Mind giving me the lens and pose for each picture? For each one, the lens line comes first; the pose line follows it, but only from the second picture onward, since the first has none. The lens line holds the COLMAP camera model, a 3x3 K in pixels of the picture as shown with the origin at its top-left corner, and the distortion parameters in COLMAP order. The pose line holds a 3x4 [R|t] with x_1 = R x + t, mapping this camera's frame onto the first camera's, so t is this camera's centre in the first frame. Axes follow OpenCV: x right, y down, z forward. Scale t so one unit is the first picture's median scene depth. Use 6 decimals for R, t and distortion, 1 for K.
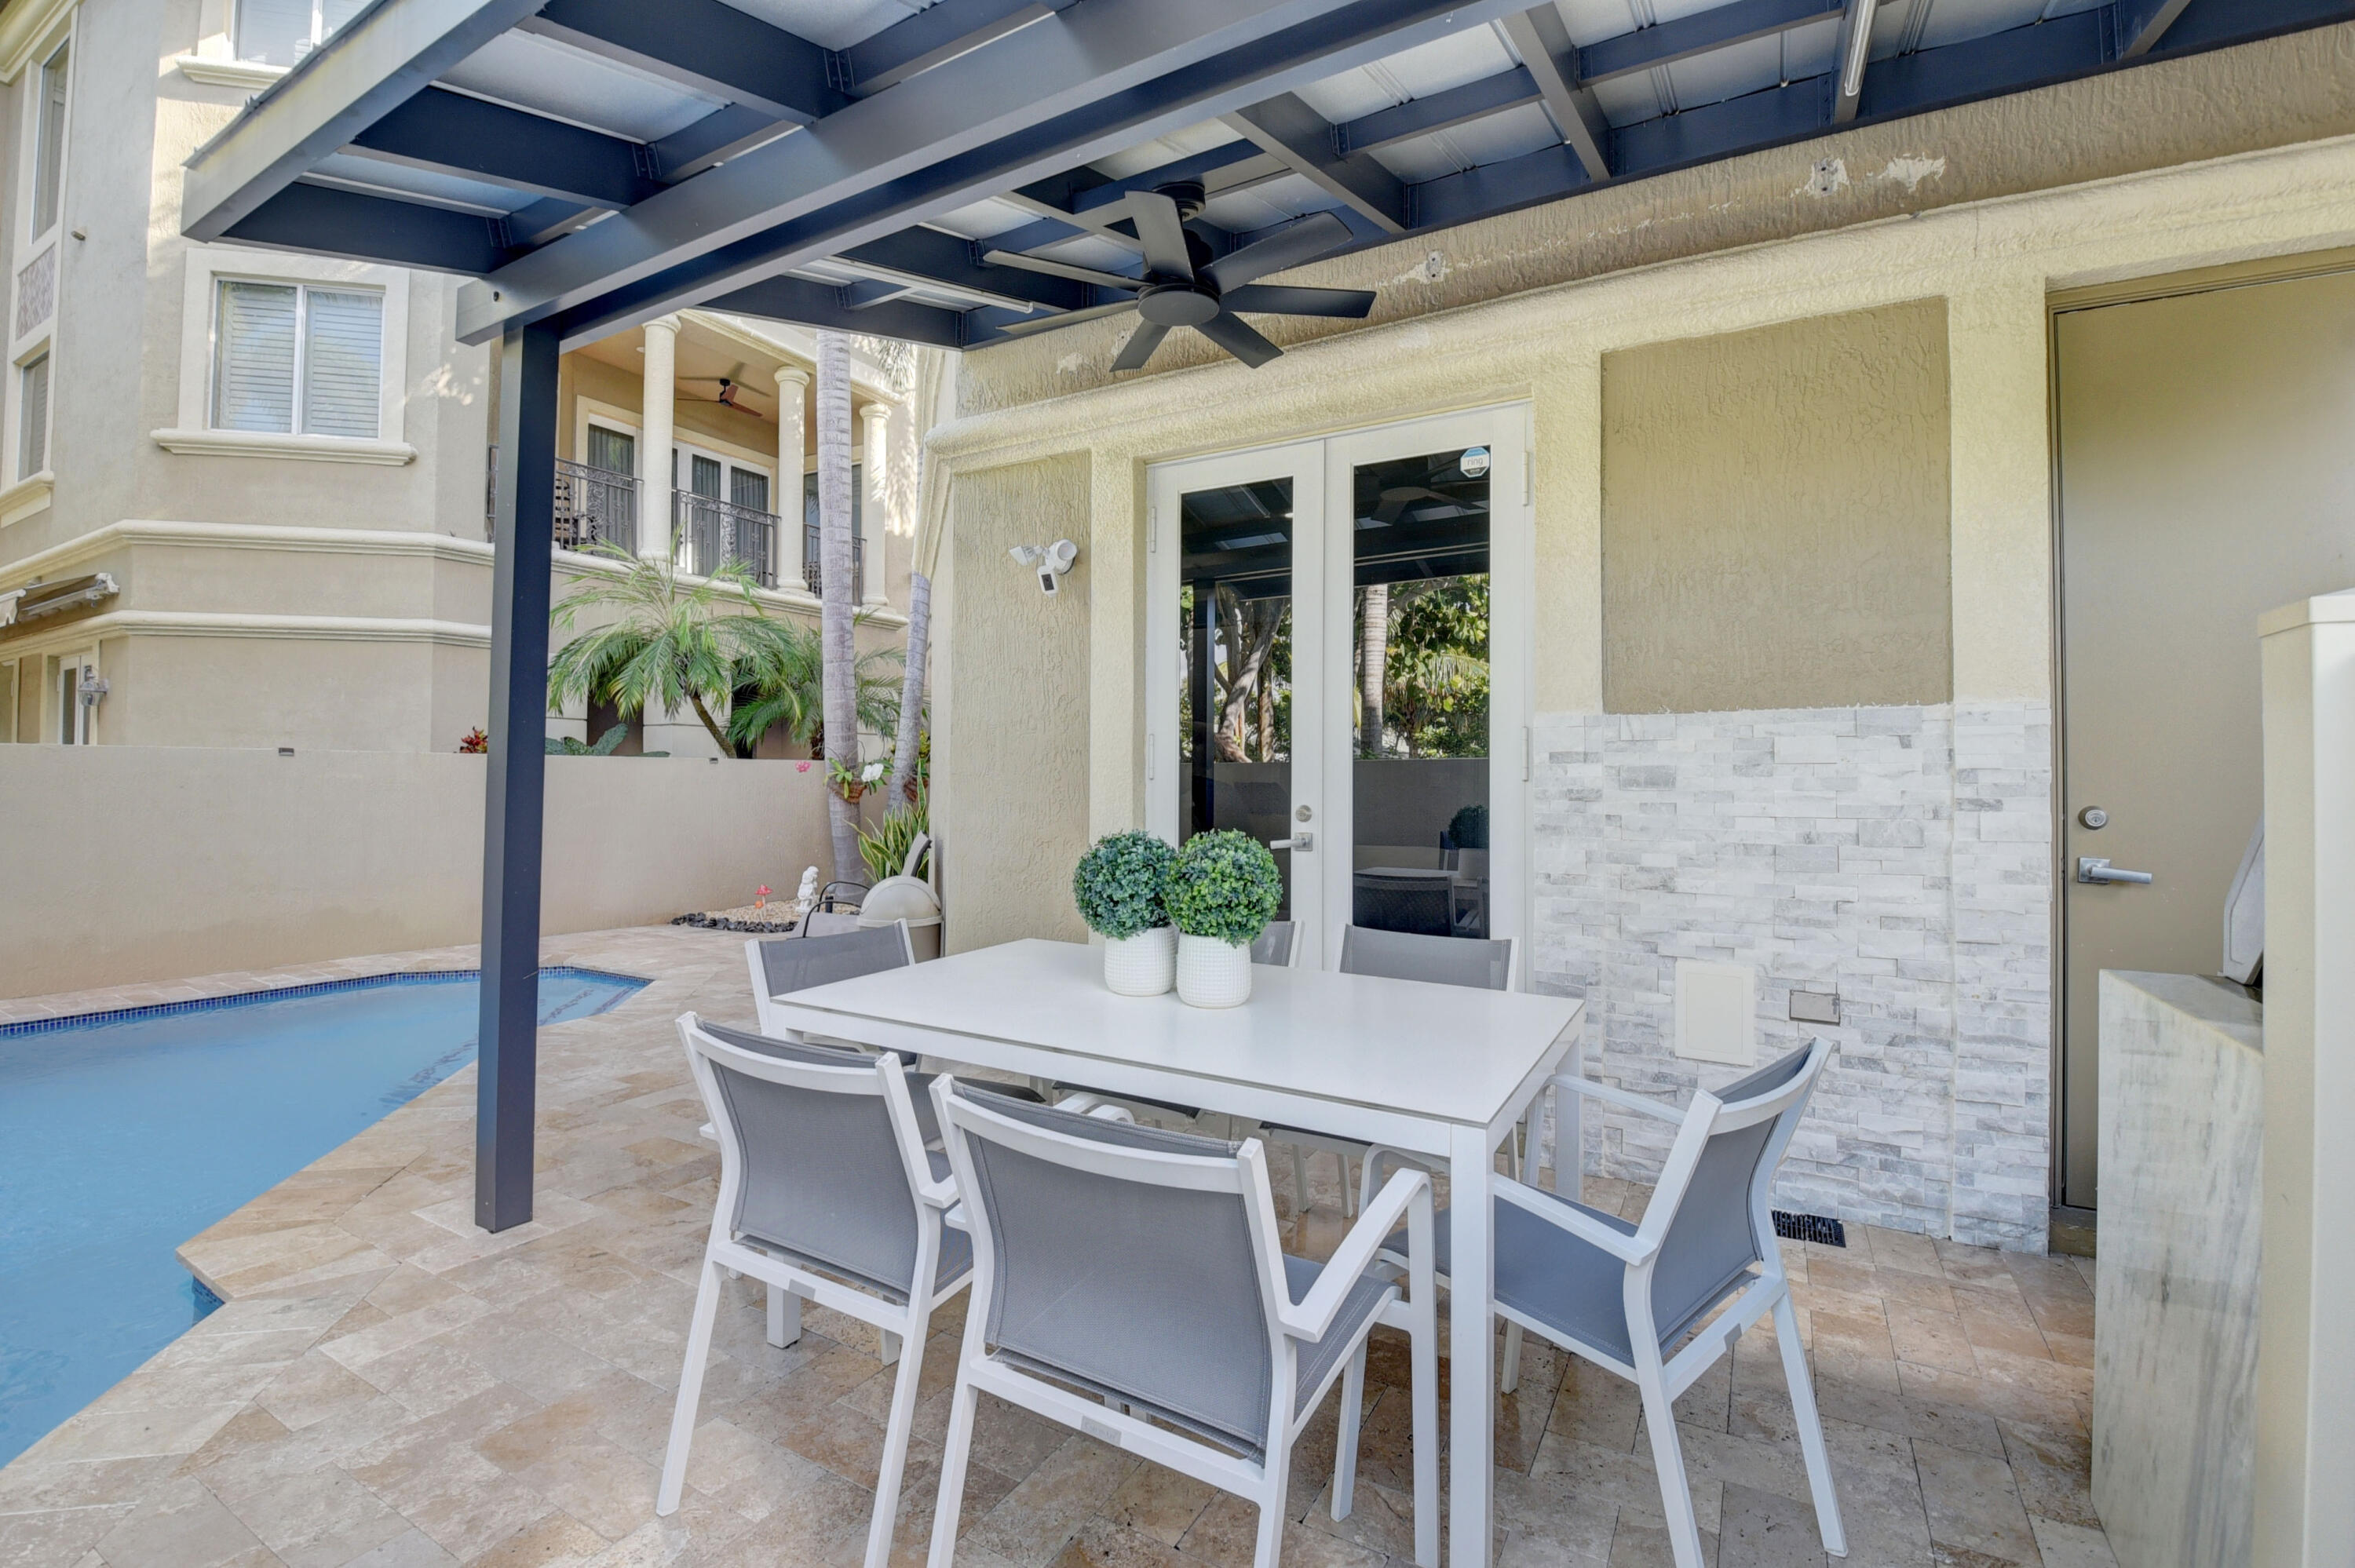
lens RADIAL K [[1024.5, 0, 1172.6], [0, 1024.5, 760.1], [0, 0, 1]] dist [-0.019966, -0.007390]
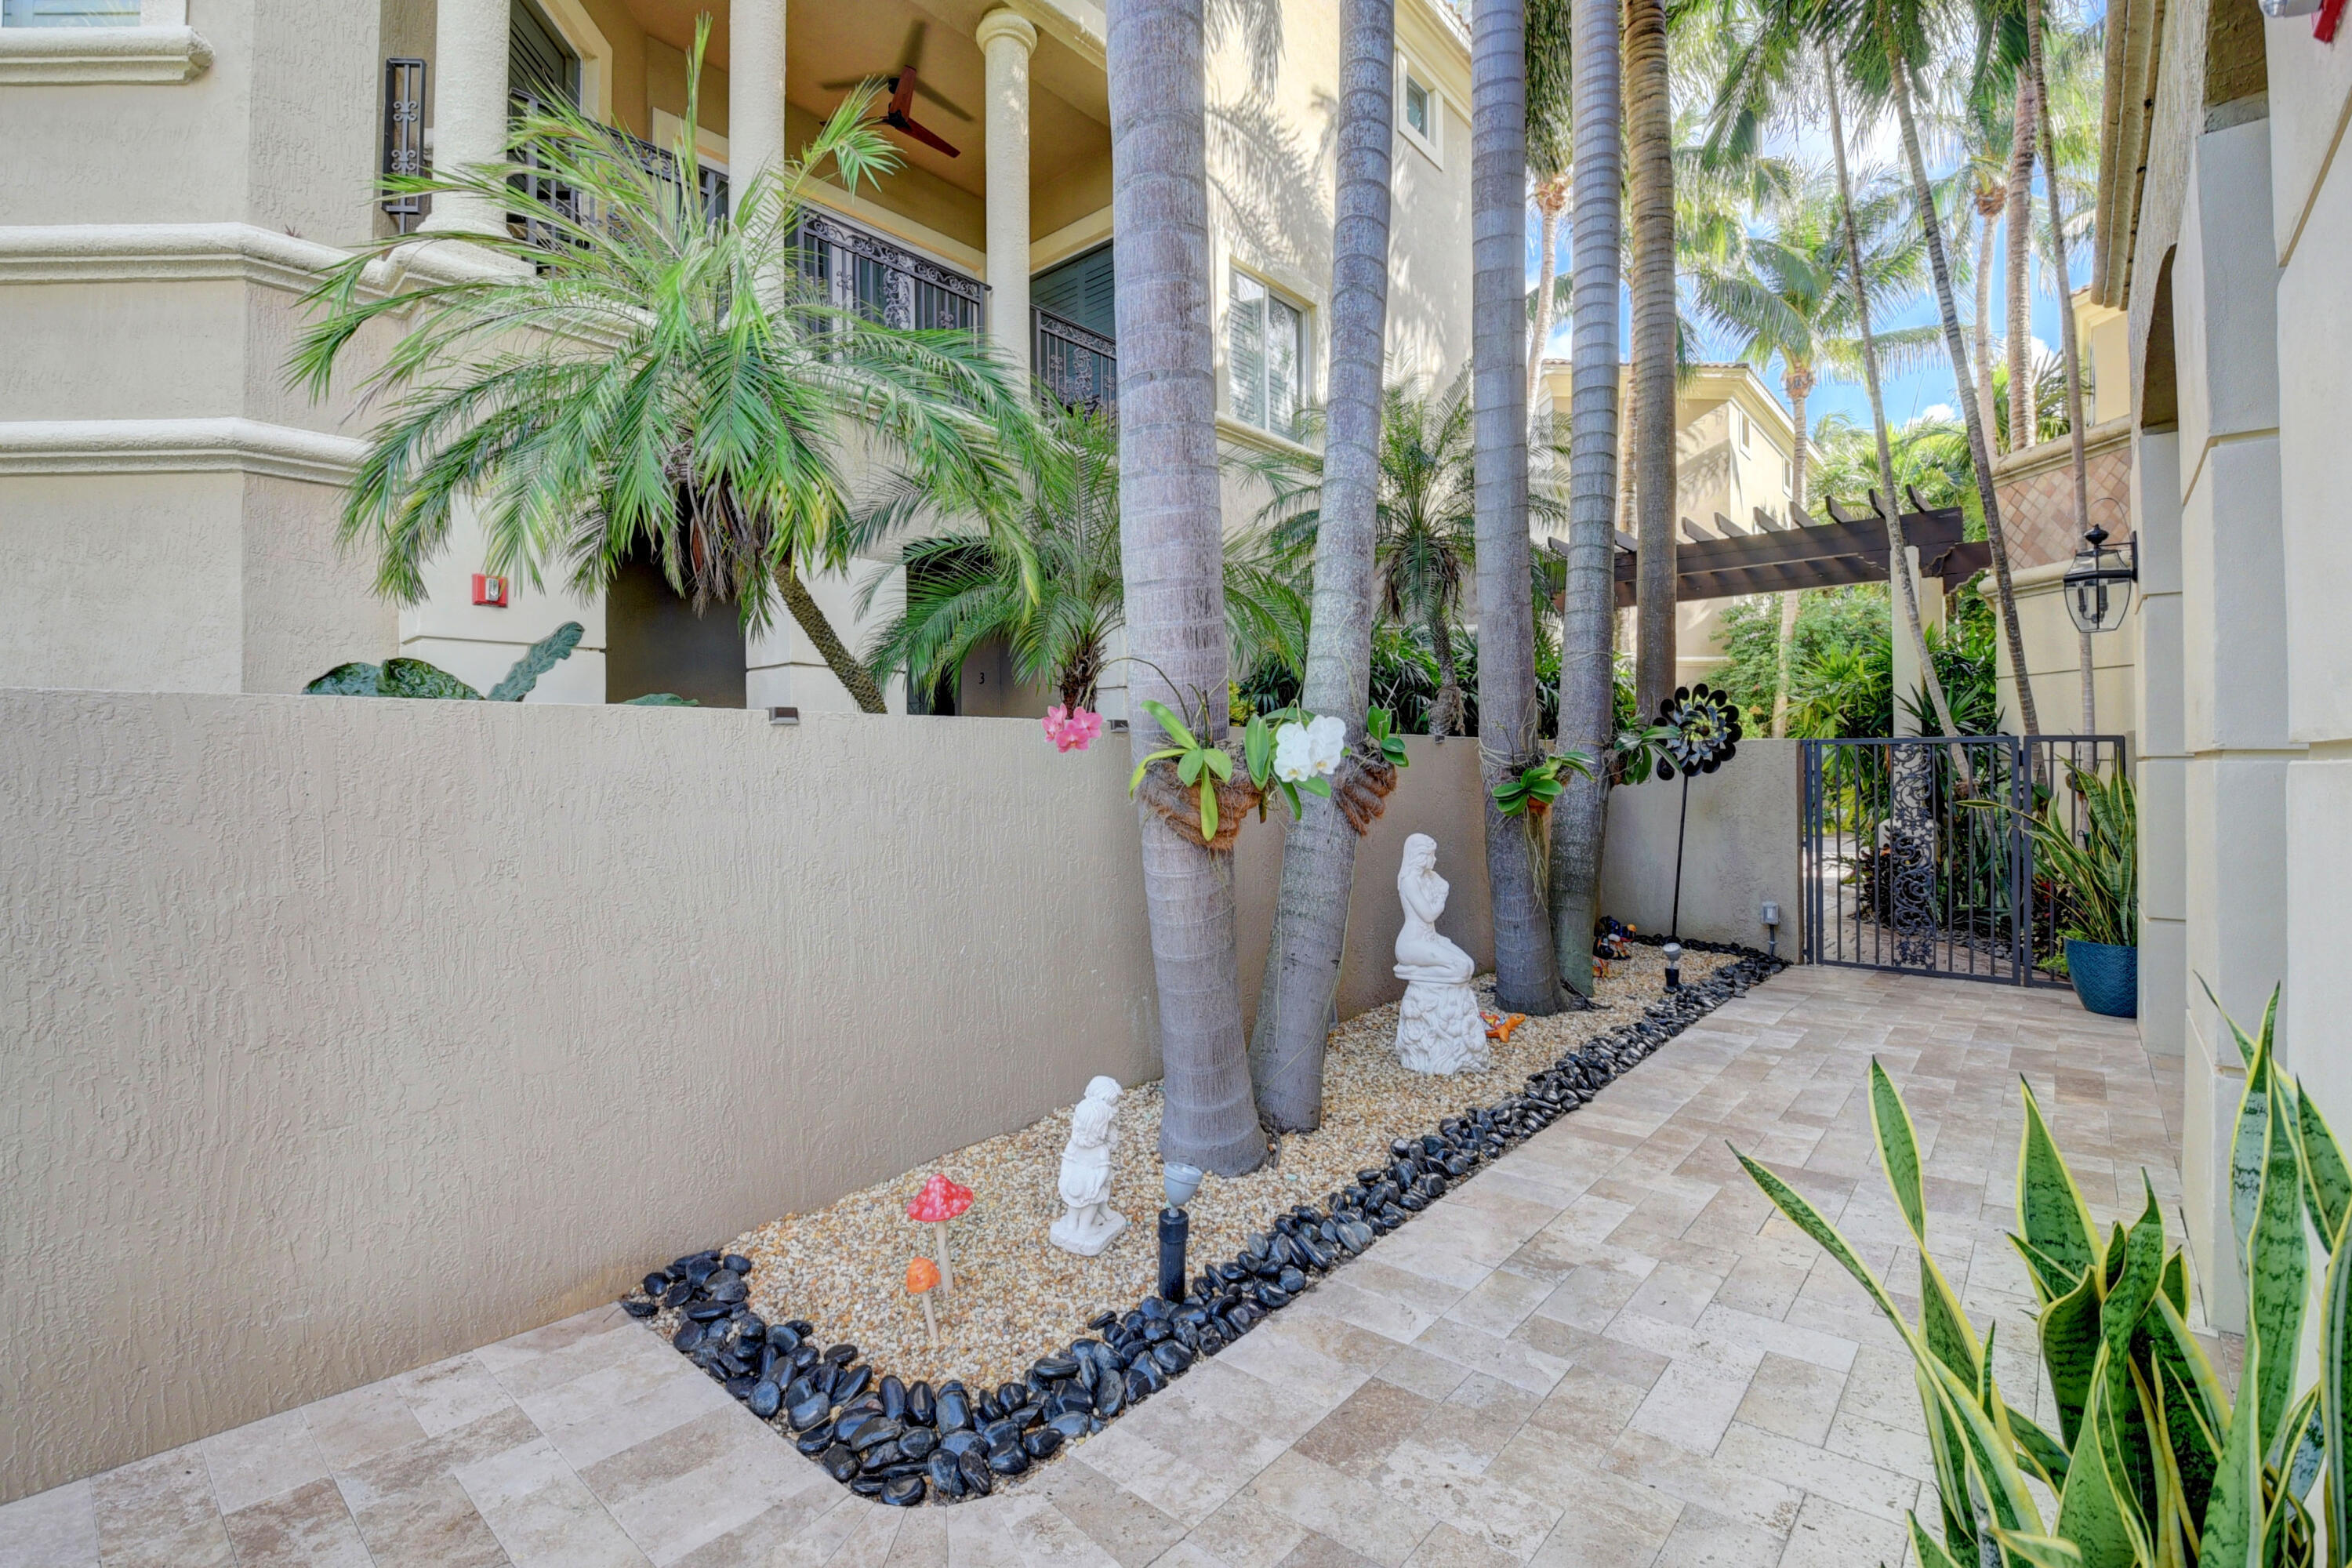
lens RADIAL K [[1039.2, 0, 1170.6], [0, 1039.2, 755.7], [0, 0, 1]] dist [0.015585, -0.023231]
pose [[0.978970, -0.010730, -0.203722, -0.261899], [0.012870, 0.999875, 0.009187, 0.011021], [0.203598, -0.011615, 0.978986, 0.690246]]
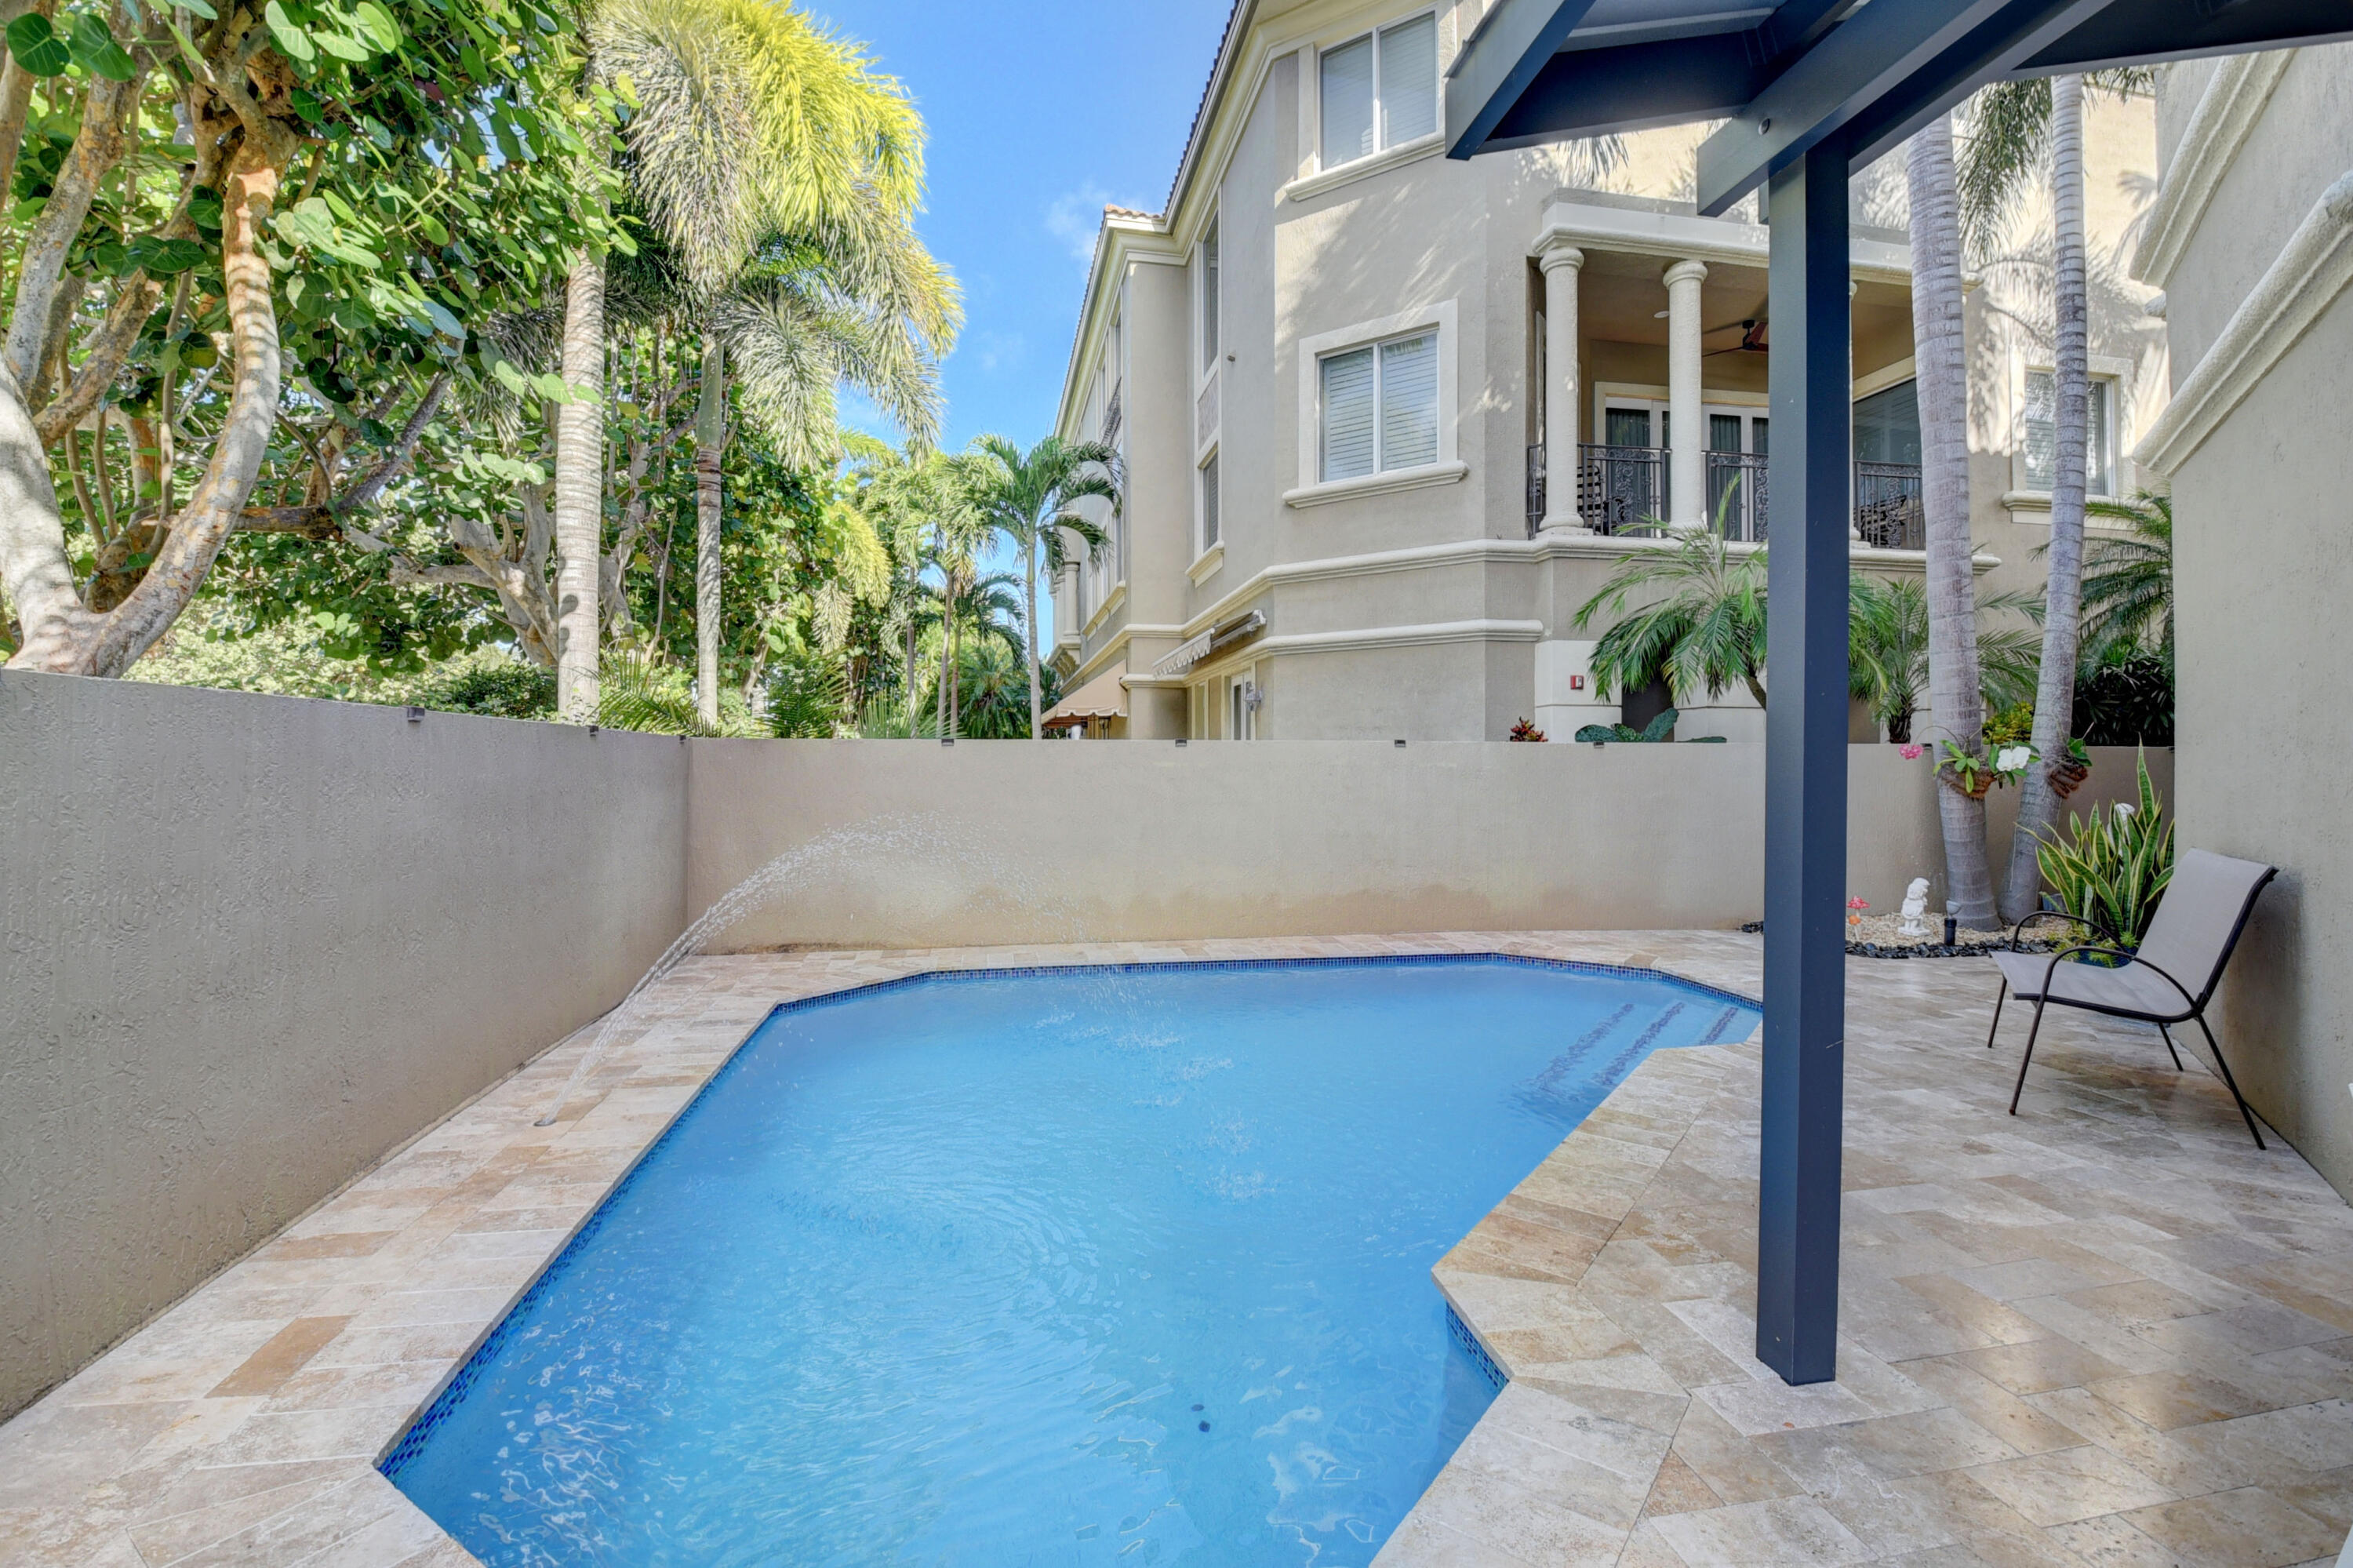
lens RADIAL K [[1023.8, 0, 1171.7], [0, 1023.8, 760.2], [0, 0, 1]] dist [-0.019966, -0.007390]
pose [[0.632749, -0.004571, -0.774344, -0.107708], [0.015111, 0.999865, 0.006445, -0.000342], [0.774210, -0.015779, 0.632732, 0.052180]]
